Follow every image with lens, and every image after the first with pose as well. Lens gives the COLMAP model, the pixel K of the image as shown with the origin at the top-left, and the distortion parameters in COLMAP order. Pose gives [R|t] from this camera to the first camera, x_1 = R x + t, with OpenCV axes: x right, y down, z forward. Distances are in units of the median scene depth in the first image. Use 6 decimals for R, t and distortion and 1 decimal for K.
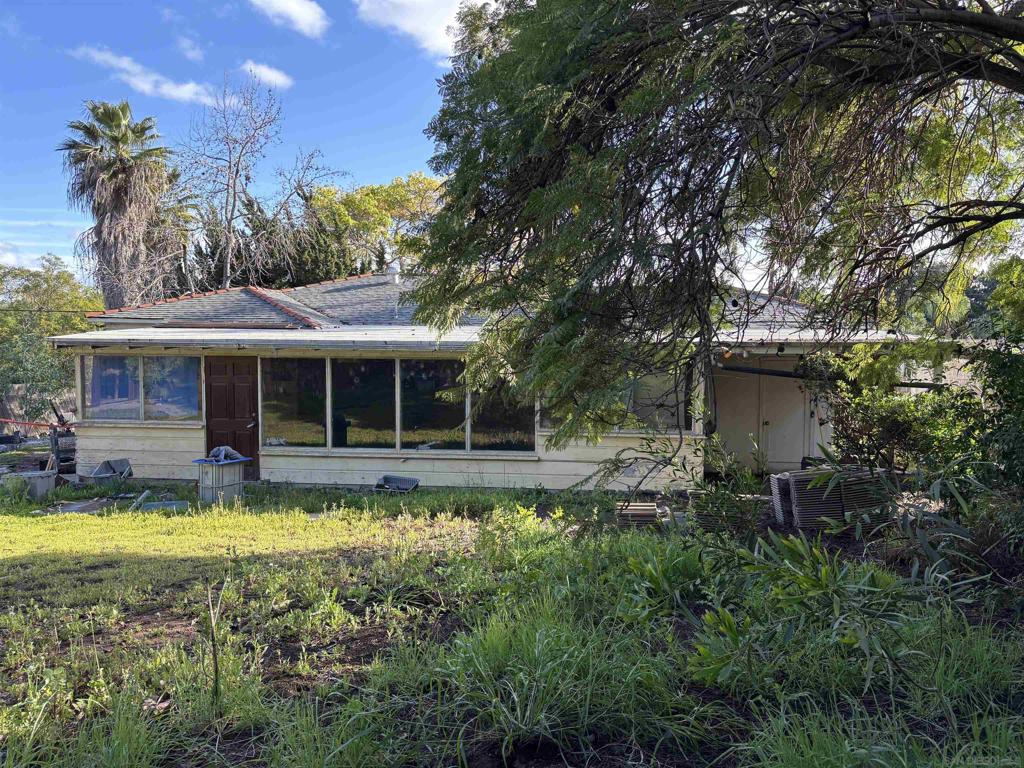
lens RADIAL K [[776.6, 0, 518.5], [0, 776.6, 377.9], [0, 0, 1]] dist [0.010749, 0.012163]
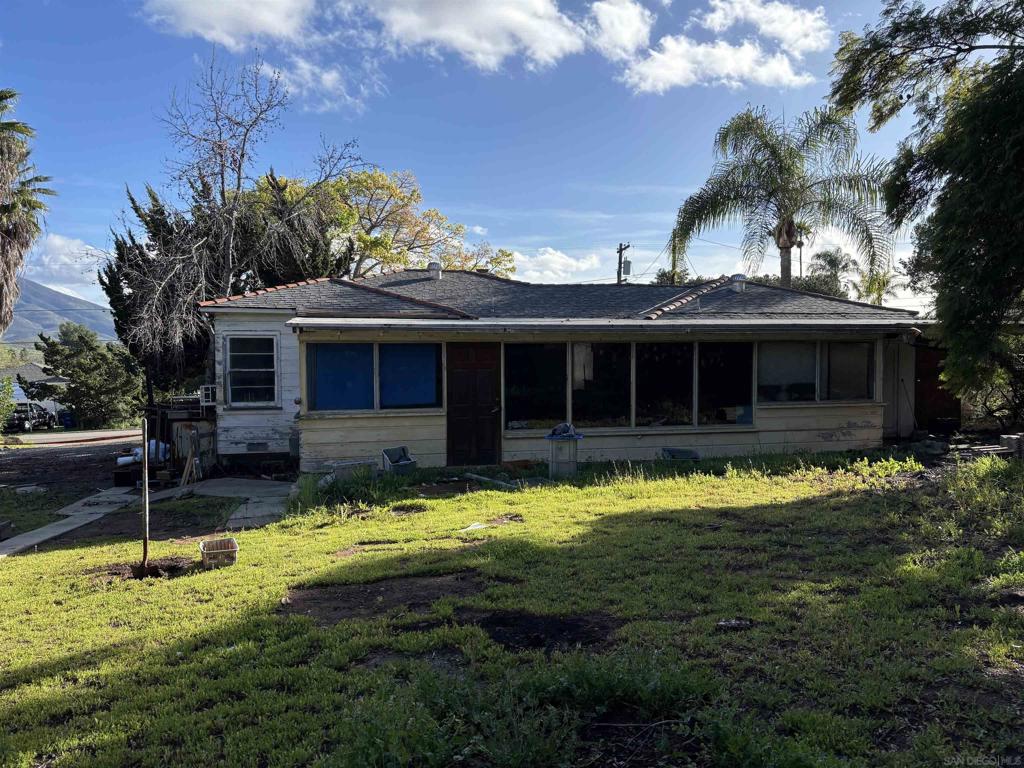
lens RADIAL K [[776.6, 0, 559.0], [0, 776.6, 346.5], [0, 0, 1]] dist [0.010749, 0.012163]
pose [[0.951875, -0.013788, 0.306175, -0.559082], [0.022274, 0.999458, -0.024238, 0.004669], [-0.305675, 0.029891, 0.951667, 0.010740]]
